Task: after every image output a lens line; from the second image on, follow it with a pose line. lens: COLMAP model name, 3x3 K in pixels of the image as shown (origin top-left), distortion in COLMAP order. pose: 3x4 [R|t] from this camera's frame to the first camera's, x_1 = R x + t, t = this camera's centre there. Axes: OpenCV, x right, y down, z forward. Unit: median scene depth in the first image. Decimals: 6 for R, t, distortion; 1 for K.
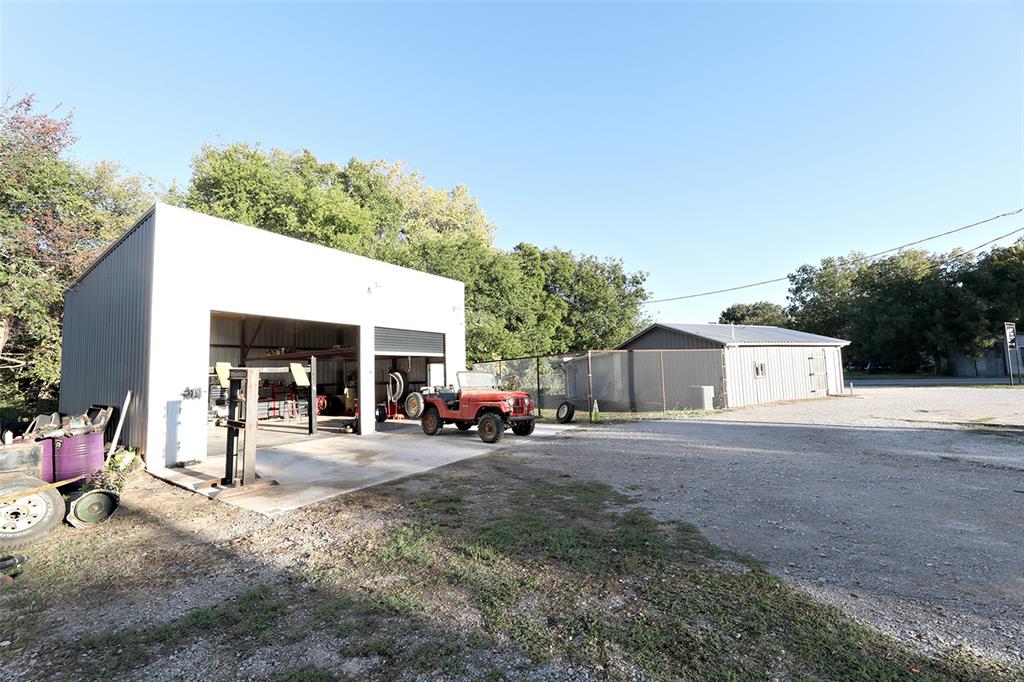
lens RADIAL K [[415.8, 0, 512.0], [0, 415.8, 341.0], [0, 0, 1]] dist [0.000067, -0.000067]
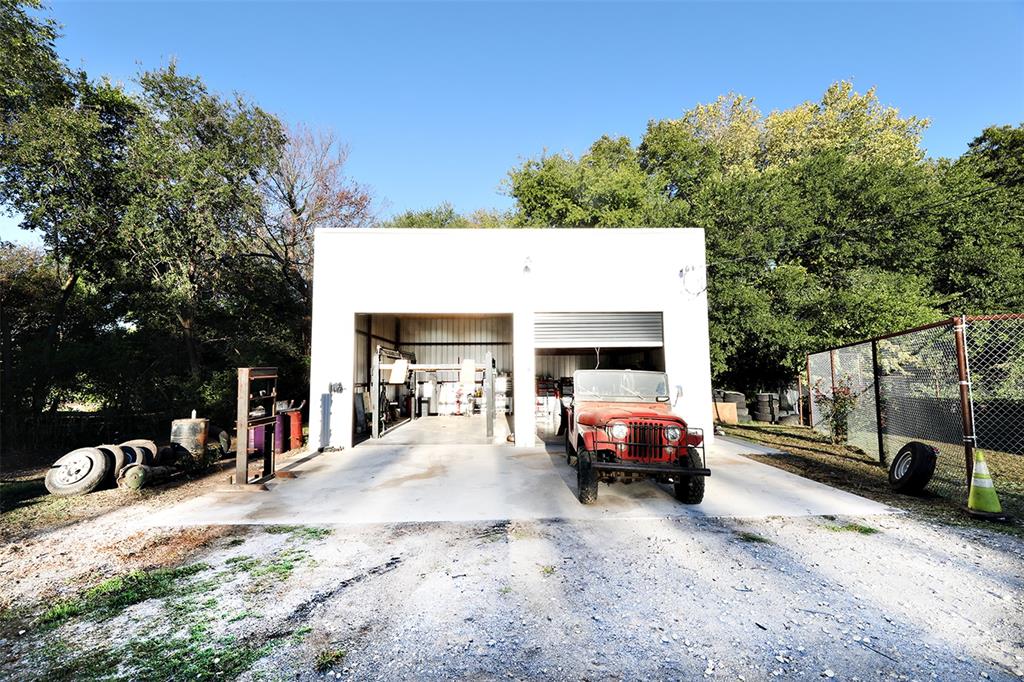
lens RADIAL K [[415.8, 0, 512.0], [0, 415.8, 341.0], [0, 0, 1]] dist [0.000067, -0.000067]
pose [[0.571419, -0.042805, -0.819542, 0.267461], [0.059275, 0.998183, -0.010806, 0.023362], [0.818515, -0.042404, 0.572918, 0.453670]]
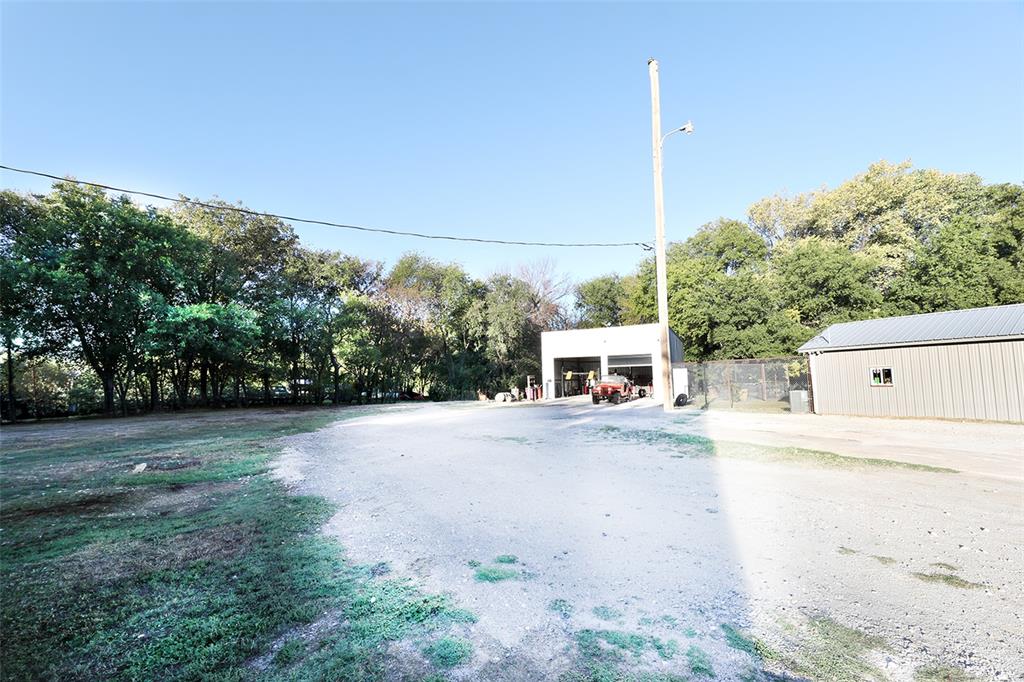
lens RADIAL K [[415.8, 0, 512.0], [0, 415.8, 341.0], [0, 0, 1]] dist [0.000067, -0.000067]
pose [[0.066838, -0.057458, -0.996108, 1.873284], [0.100052, 0.993694, -0.050605, -0.049126], [0.992735, -0.096280, 0.072166, 0.247751]]
